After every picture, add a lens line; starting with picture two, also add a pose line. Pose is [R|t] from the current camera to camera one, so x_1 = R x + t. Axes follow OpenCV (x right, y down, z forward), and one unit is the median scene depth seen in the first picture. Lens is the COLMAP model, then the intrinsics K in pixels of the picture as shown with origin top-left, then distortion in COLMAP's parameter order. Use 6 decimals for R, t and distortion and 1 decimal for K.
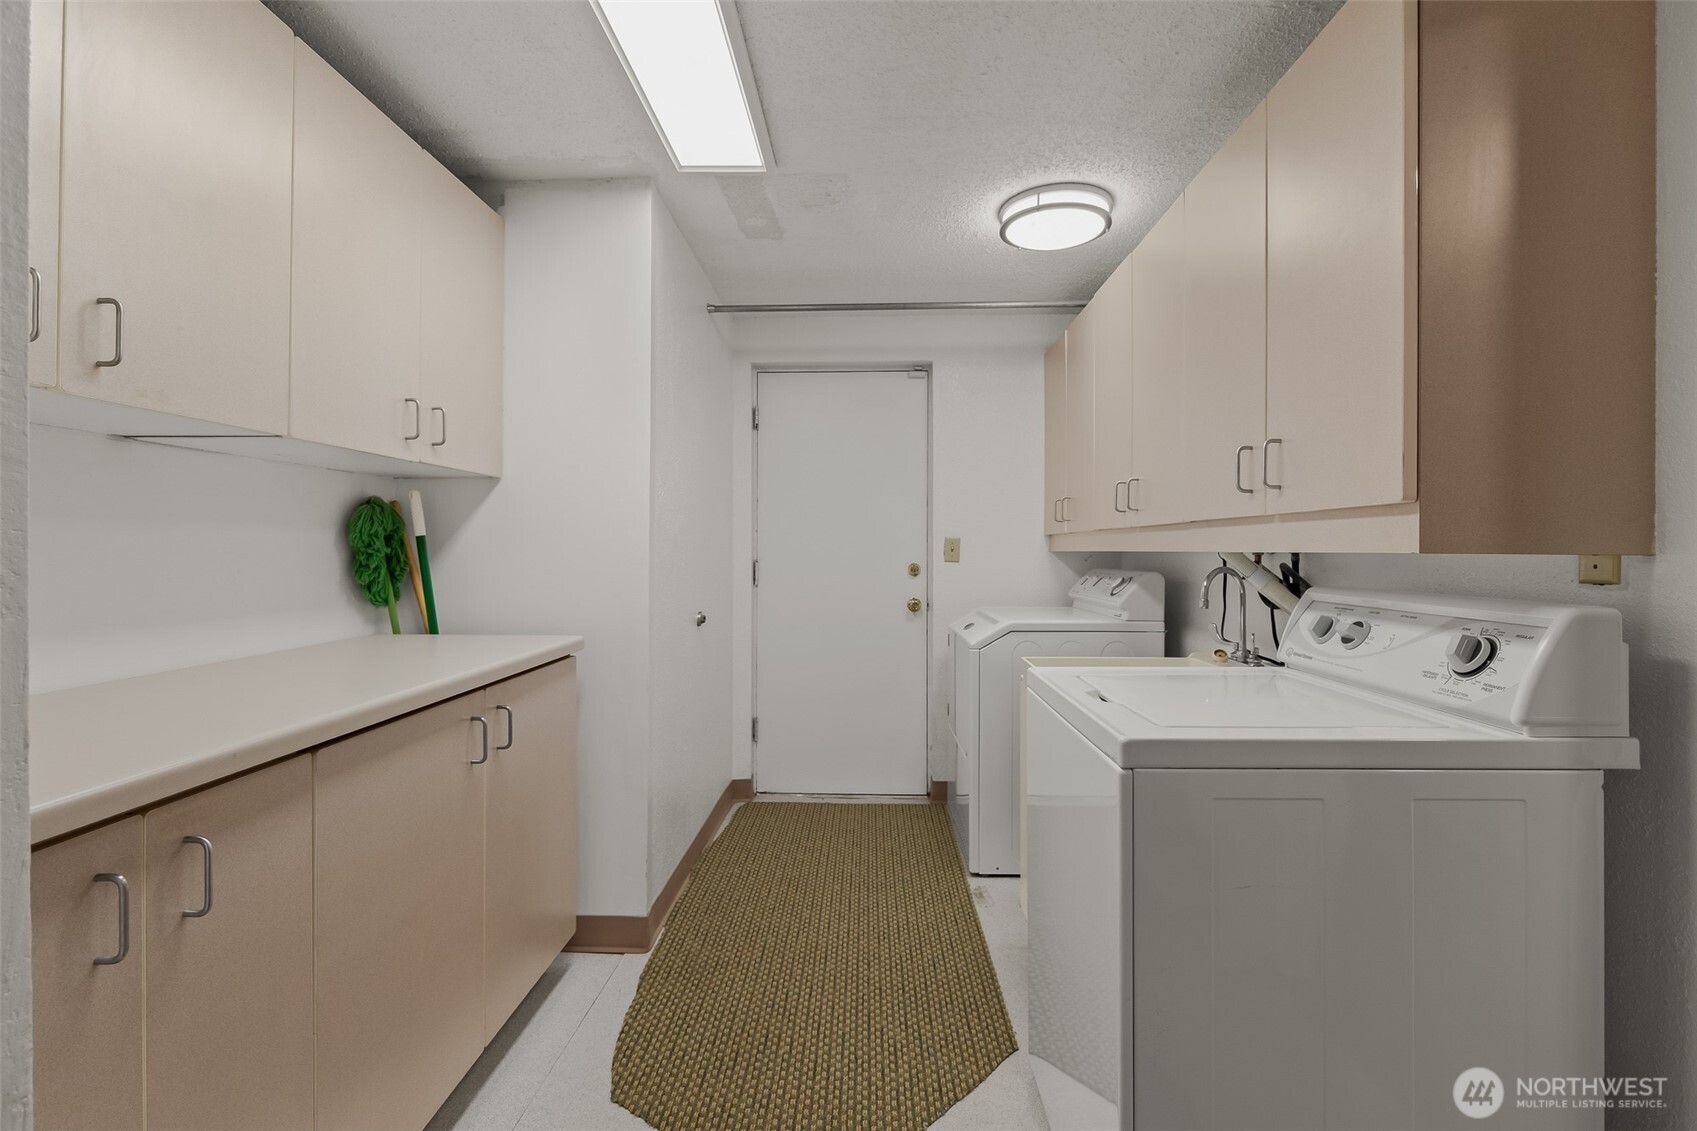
lens RADIAL K [[765.1, 0, 848.4], [0, 765.1, 556.0], [0, 0, 1]] dist [-0.003138, -0.000912]
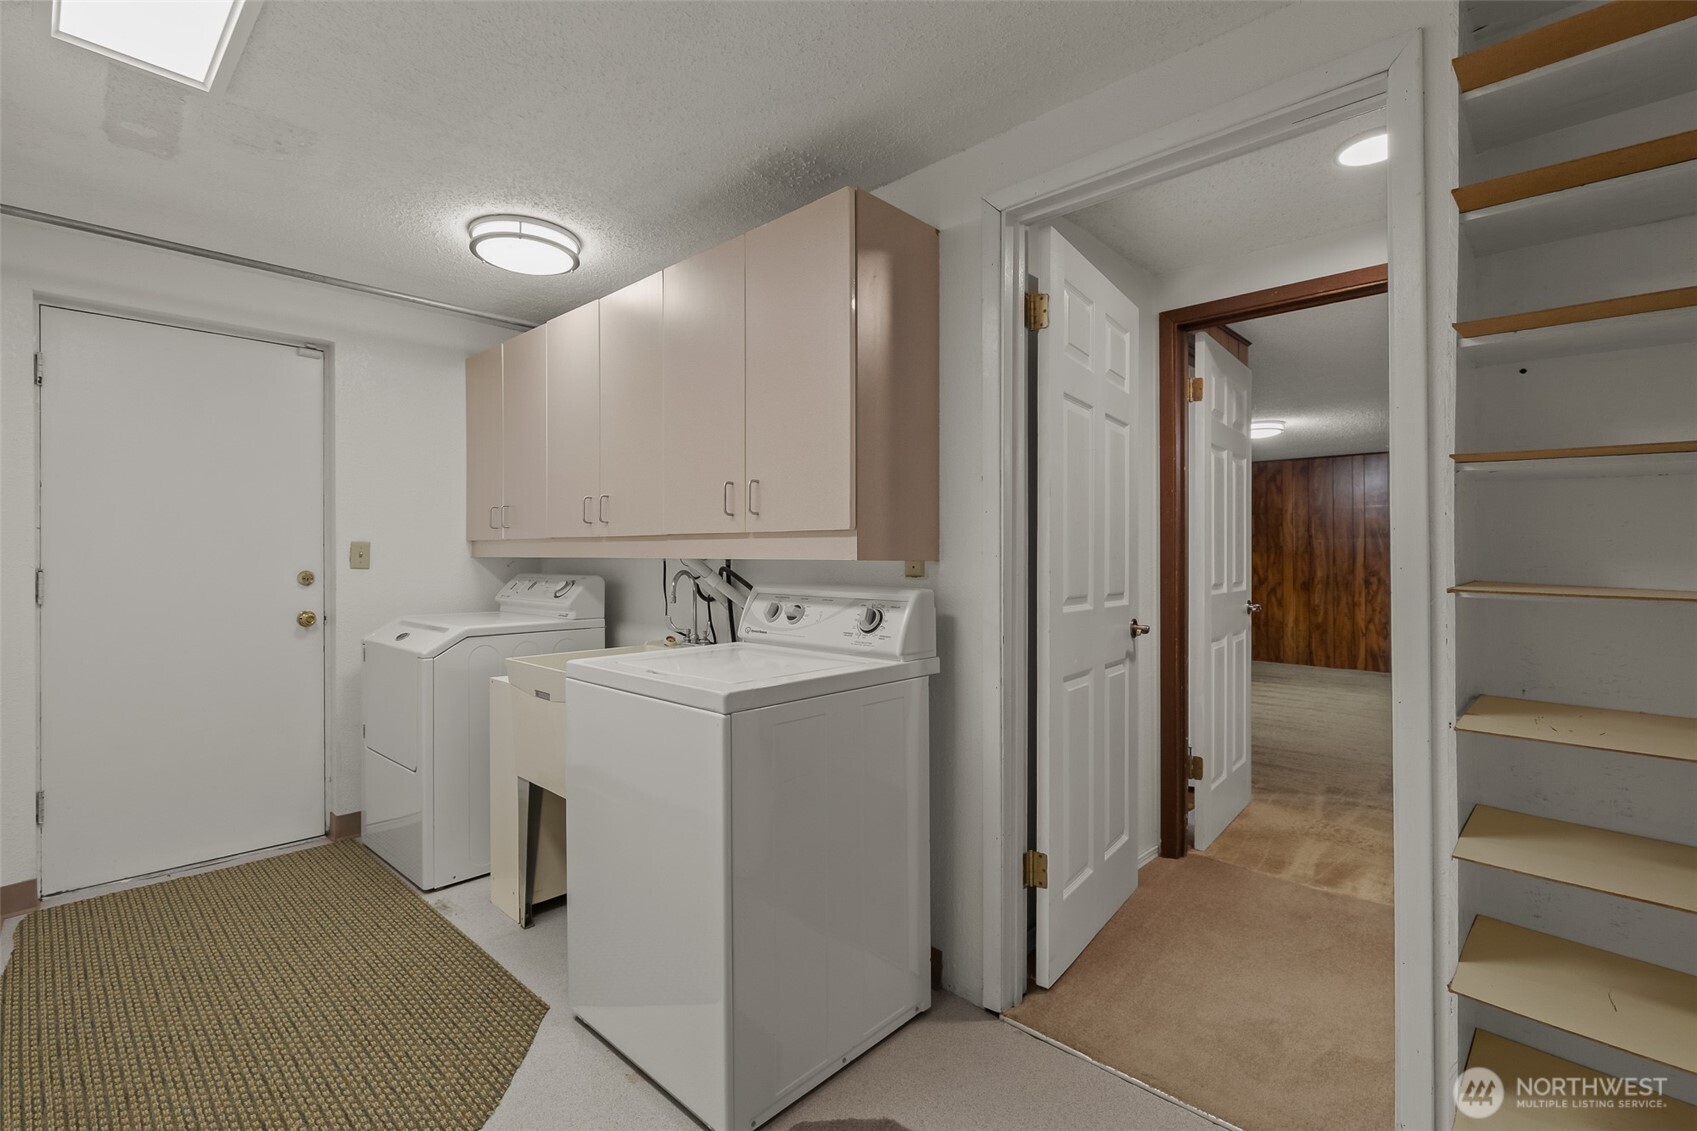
lens RADIAL K [[757.4, 0, 845.9], [0, 757.4, 560.7], [0, 0, 1]] dist [0.004871, -0.003086]
pose [[0.665421, -0.003491, 0.746461, -0.239834], [0.002759, 0.999994, 0.002217, -0.003092], [-0.746464, 0.000584, 0.665426, -0.041590]]
